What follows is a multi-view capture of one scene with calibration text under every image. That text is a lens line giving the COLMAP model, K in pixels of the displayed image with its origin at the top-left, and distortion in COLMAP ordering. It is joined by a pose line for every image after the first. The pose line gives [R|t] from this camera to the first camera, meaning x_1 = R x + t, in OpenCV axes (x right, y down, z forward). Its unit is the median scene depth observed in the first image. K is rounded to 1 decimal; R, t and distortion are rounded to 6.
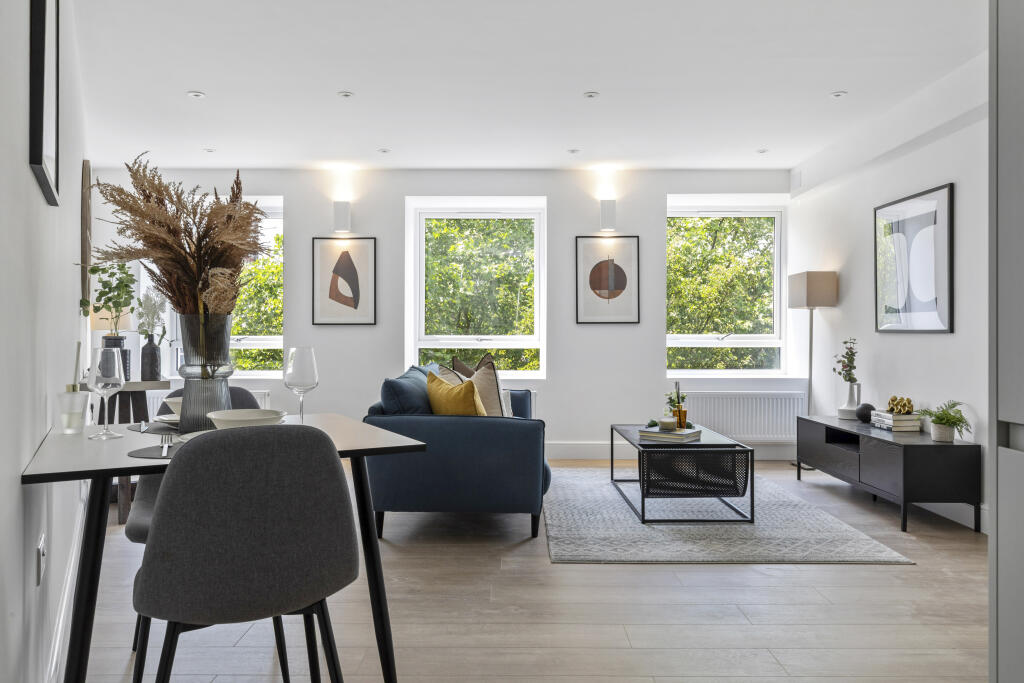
lens RADIAL K [[710.4, 0, 512.3], [0, 710.4, 336.6], [0, 0, 1]] dist [0.000239, -0.002918]
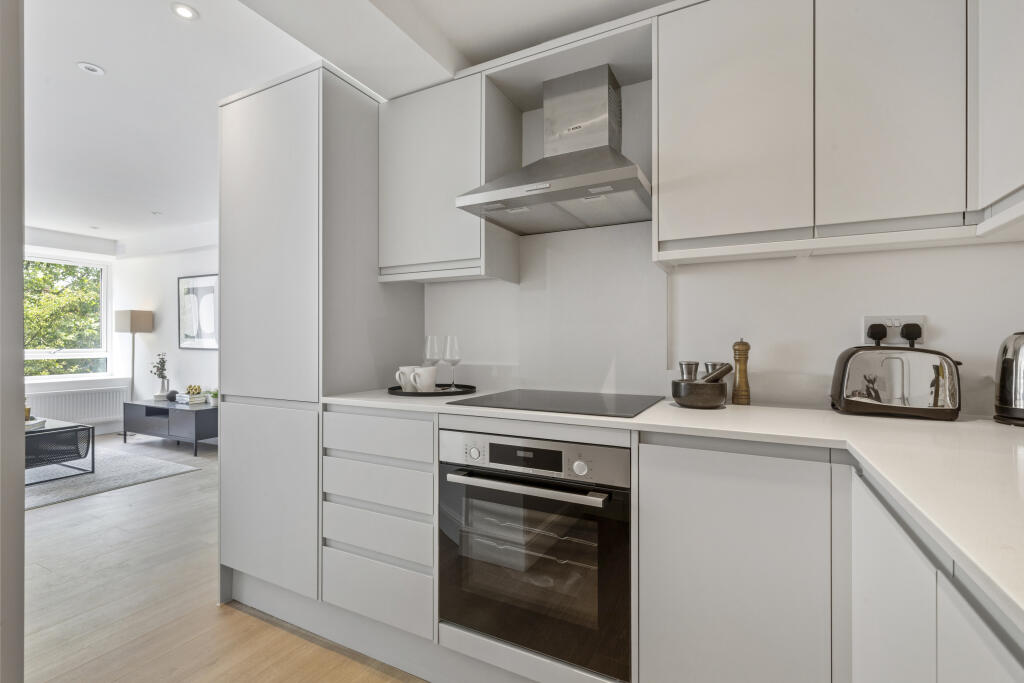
lens RADIAL K [[463.2, 0, 513.4], [0, 463.2, 340.2], [0, 0, 1]] dist [0.005617, 0.000619]
pose [[0.454916, -0.000042, 0.890535, -0.135847], [0.001006, 0.999999, -0.000466, -0.027296], [-0.890534, 0.001108, 0.454915, -0.260338]]
